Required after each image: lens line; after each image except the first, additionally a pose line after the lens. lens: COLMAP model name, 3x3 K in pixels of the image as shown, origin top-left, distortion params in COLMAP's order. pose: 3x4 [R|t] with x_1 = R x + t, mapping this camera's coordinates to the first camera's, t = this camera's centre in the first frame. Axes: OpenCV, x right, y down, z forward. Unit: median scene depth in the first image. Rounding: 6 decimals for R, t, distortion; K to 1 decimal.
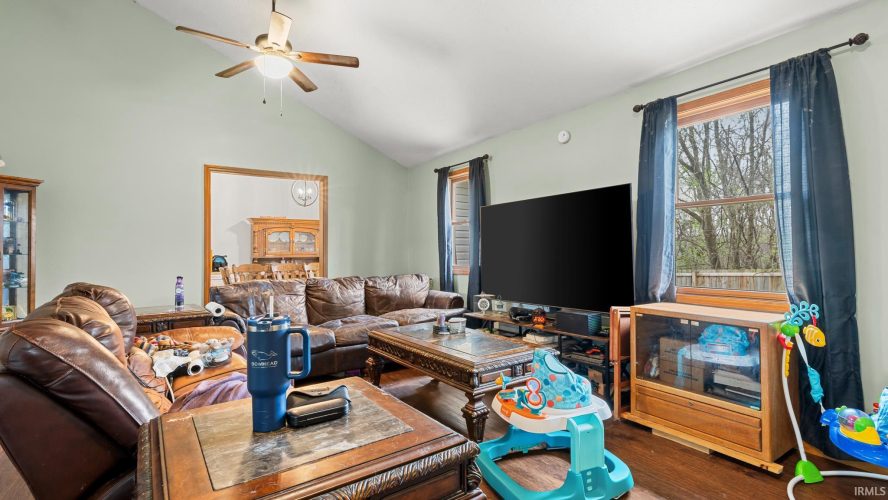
lens RADIAL K [[412.5, 0, 444.0], [0, 412.5, 250.0], [0, 0, 1]] dist [-0.000031, -0.000112]
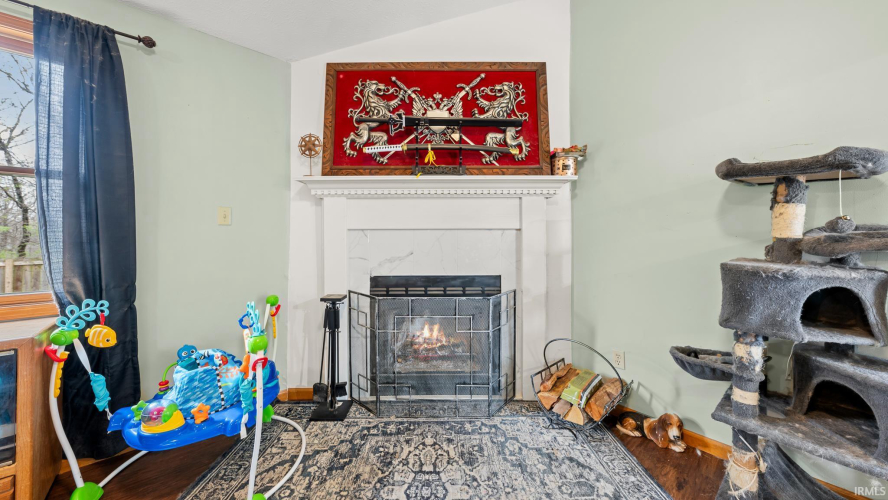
lens RADIAL K [[303.4, 0, 443.0], [0, 303.4, 233.9], [0, 0, 1]] dist [0.000599, -0.000047]
pose [[-0.128483, 0.022884, 0.991448, 0.139665], [-0.001934, 0.999726, -0.023326, 0.001539], [-0.991710, -0.004914, -0.128404, 0.331500]]
